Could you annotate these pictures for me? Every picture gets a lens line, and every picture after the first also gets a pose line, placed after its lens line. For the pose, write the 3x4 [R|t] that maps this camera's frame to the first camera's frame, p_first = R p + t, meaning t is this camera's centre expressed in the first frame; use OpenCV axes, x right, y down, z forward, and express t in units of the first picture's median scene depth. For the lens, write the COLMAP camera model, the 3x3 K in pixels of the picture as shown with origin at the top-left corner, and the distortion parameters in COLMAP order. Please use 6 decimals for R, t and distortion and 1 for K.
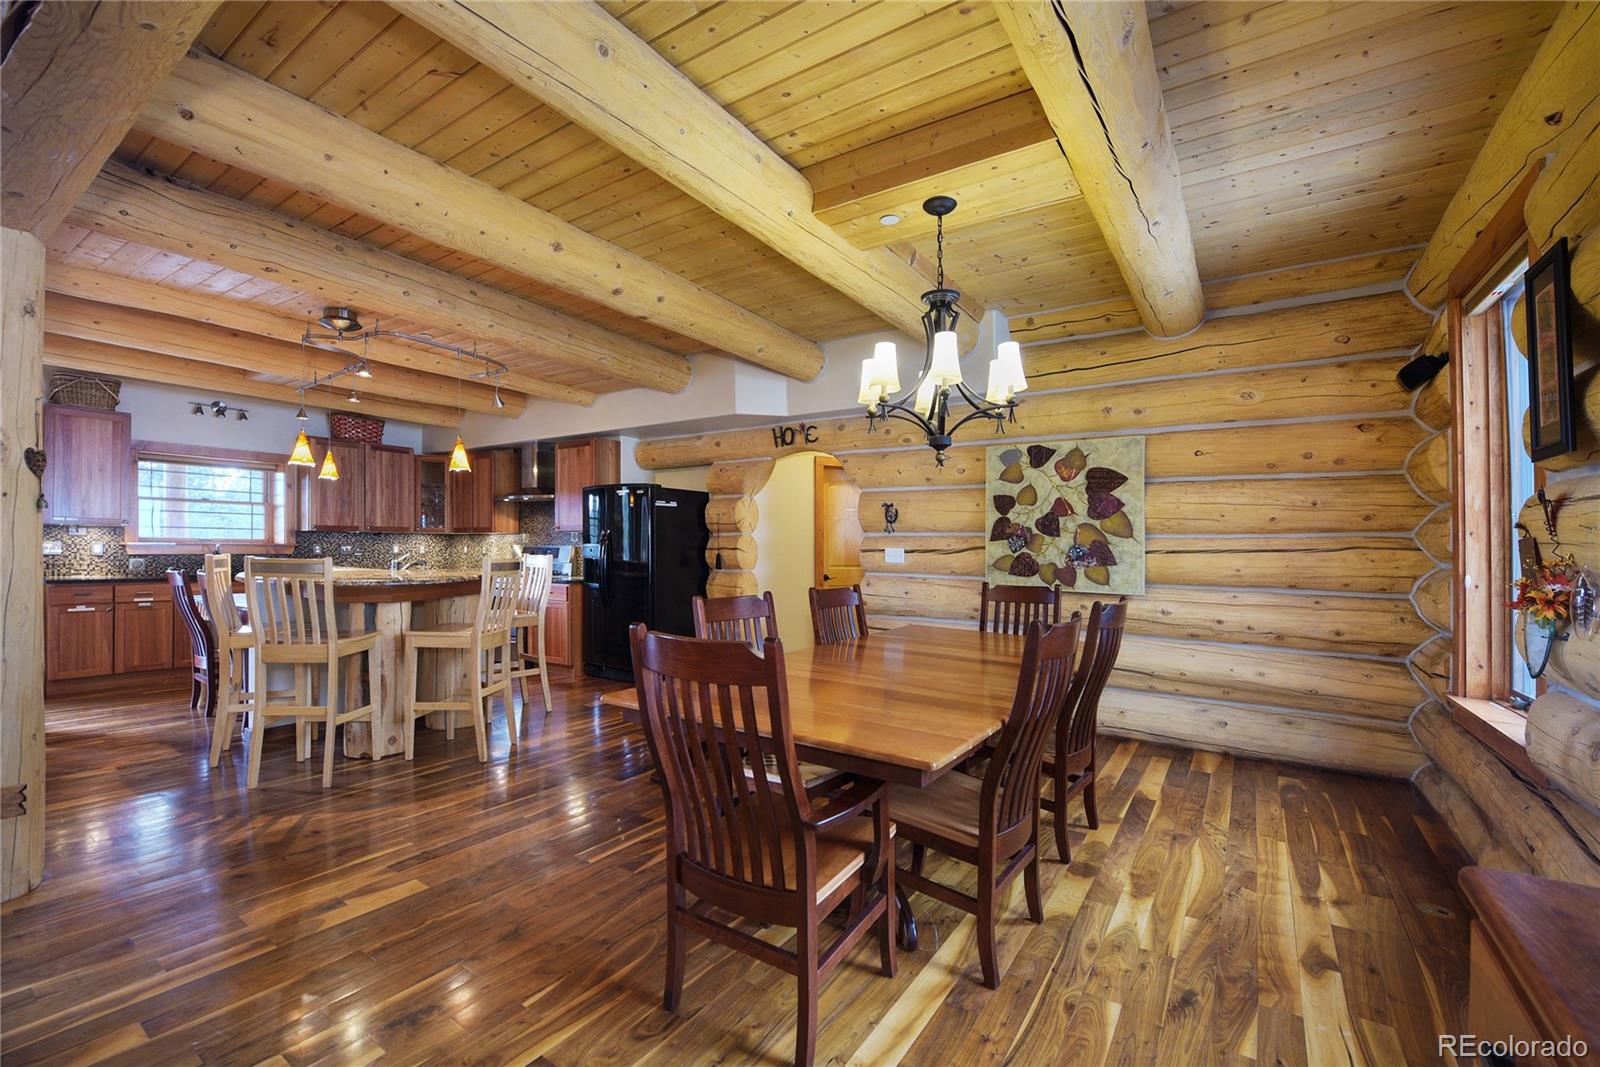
lens RADIAL K [[652.3, 0, 778.9], [0, 652.3, 559.0], [0, 0, 1]] dist [-0.015159, -0.000783]
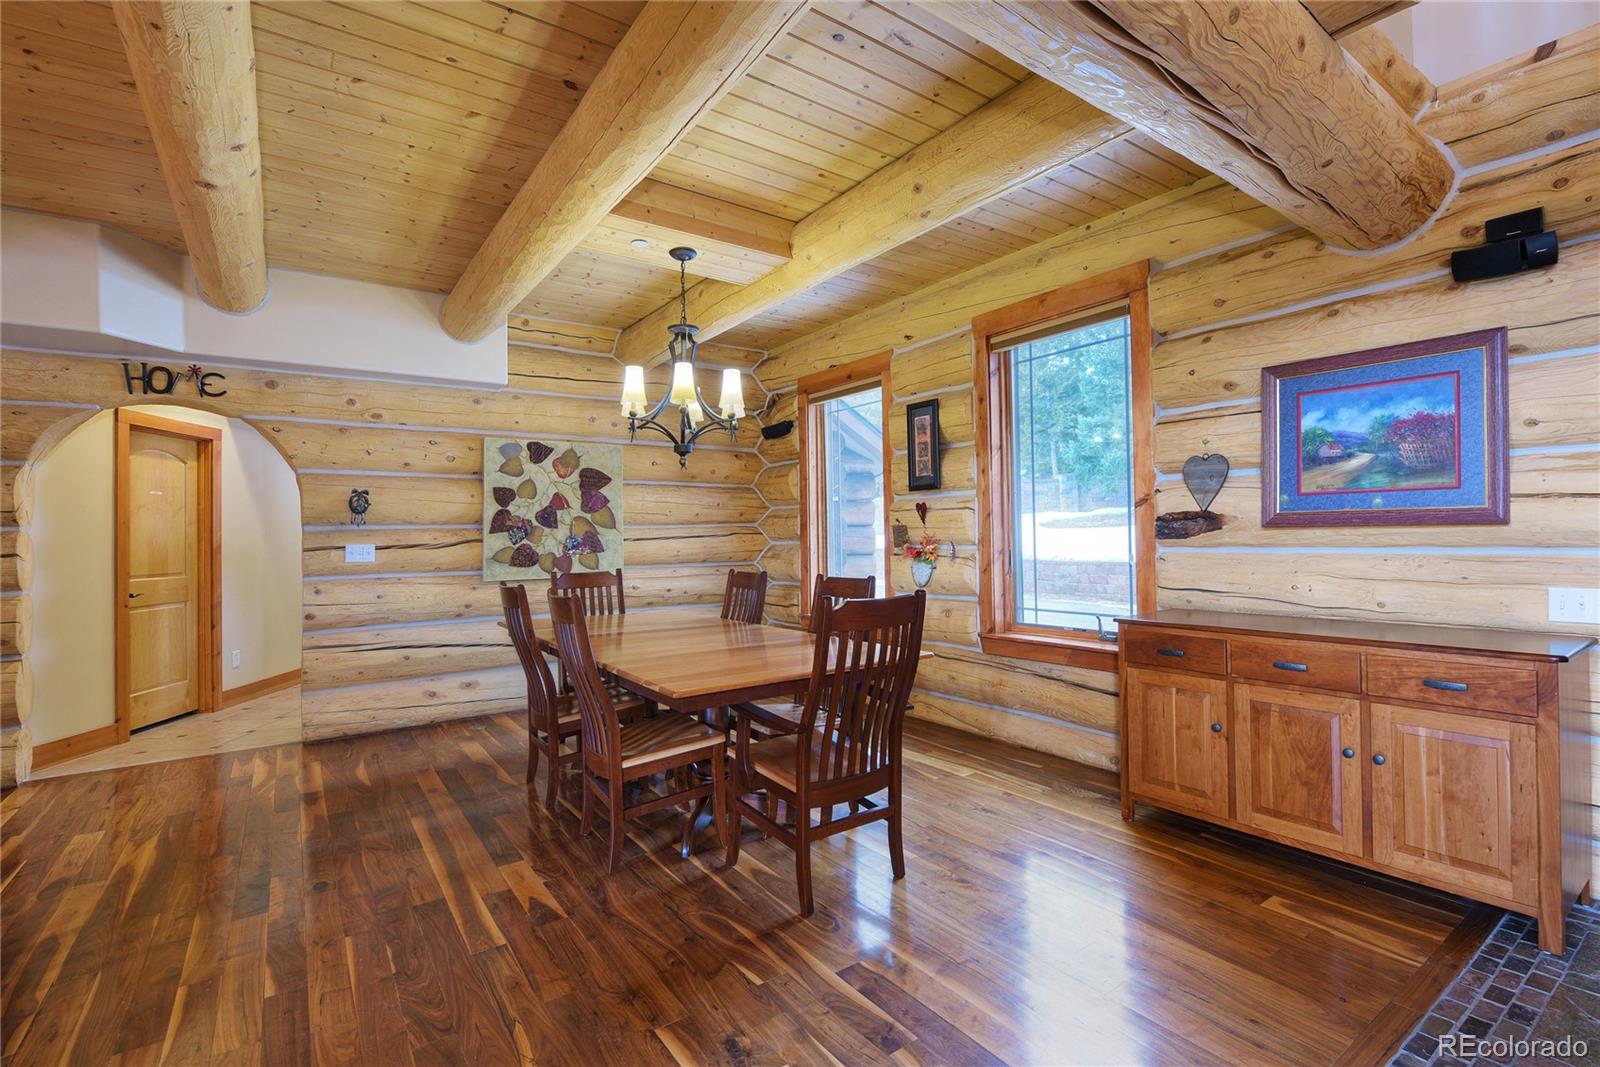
lens RADIAL K [[714.5, 0, 780.6], [0, 714.5, 552.4], [0, 0, 1]] dist [-0.011712, -0.002126]
pose [[0.377303, -0.039371, 0.925252, -0.458993], [0.040185, 0.998851, 0.026116, -0.008572], [-0.925217, 0.027328, 0.378452, 0.170288]]
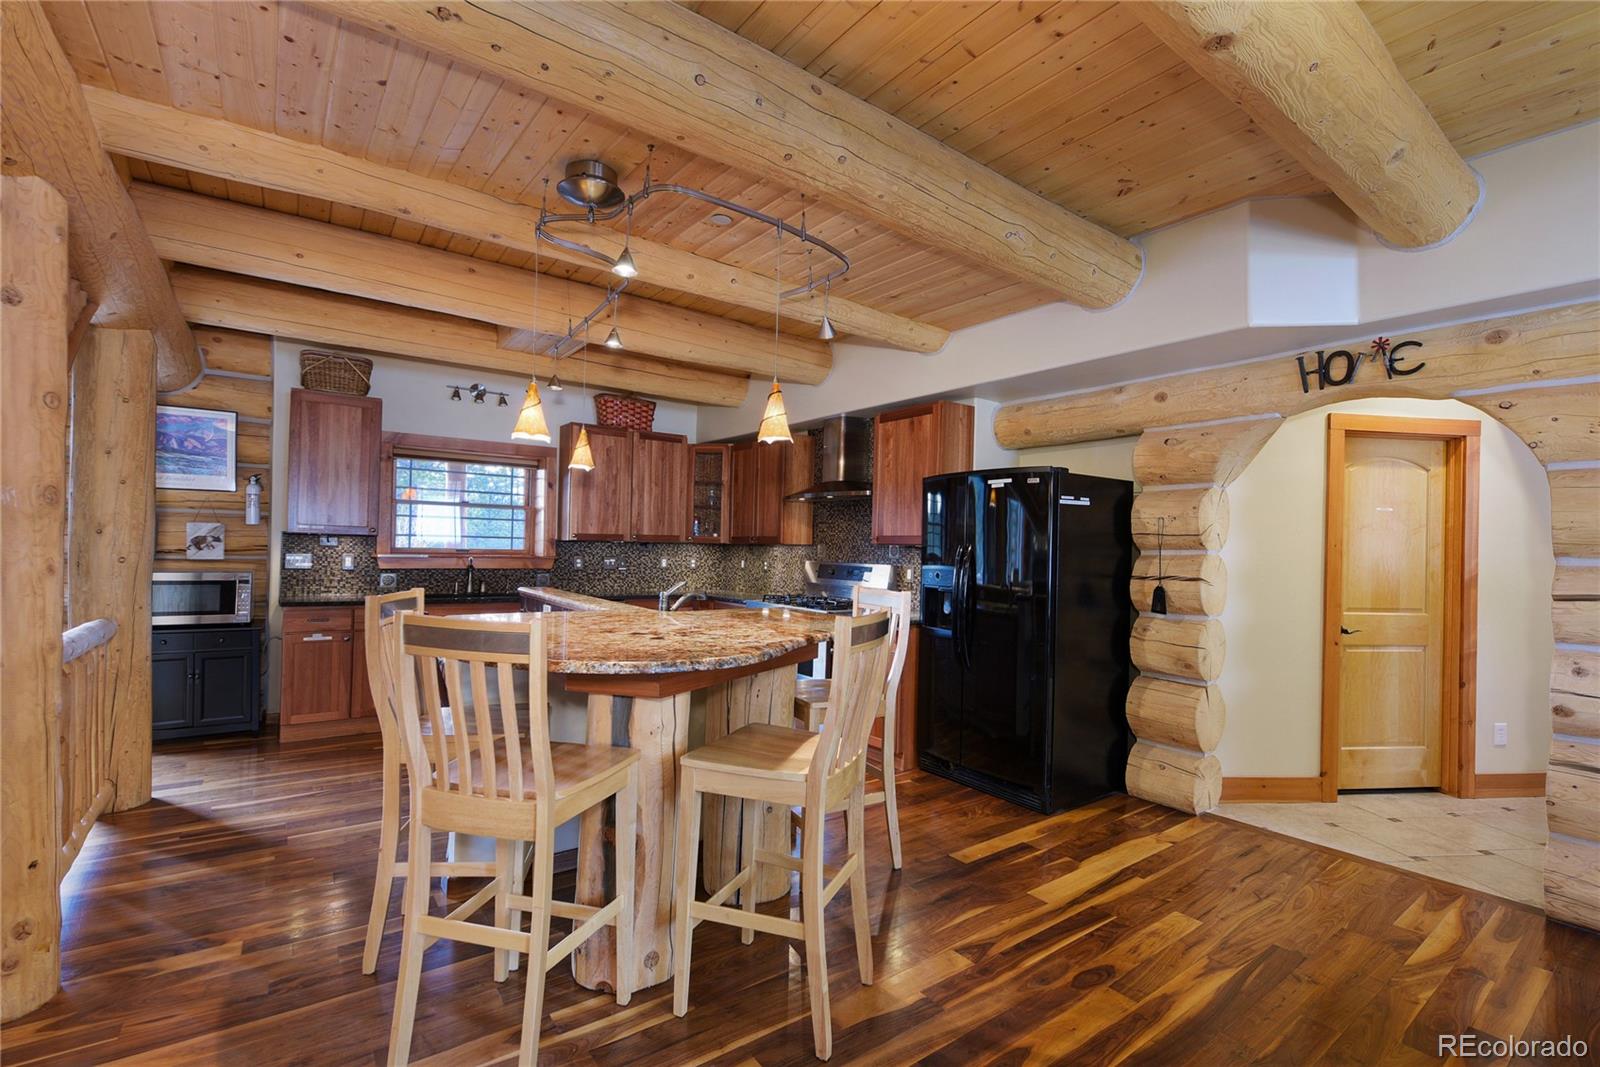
lens RADIAL K [[714.5, 0, 793.3], [0, 714.5, 528.1], [0, 0, 1]] dist [-0.011712, -0.002126]
pose [[0.938837, 0.000285, -0.344362, -0.219123], [-0.018256, 0.998635, -0.048945, -0.028329], [0.343877, 0.052238, 0.937560, 0.362491]]
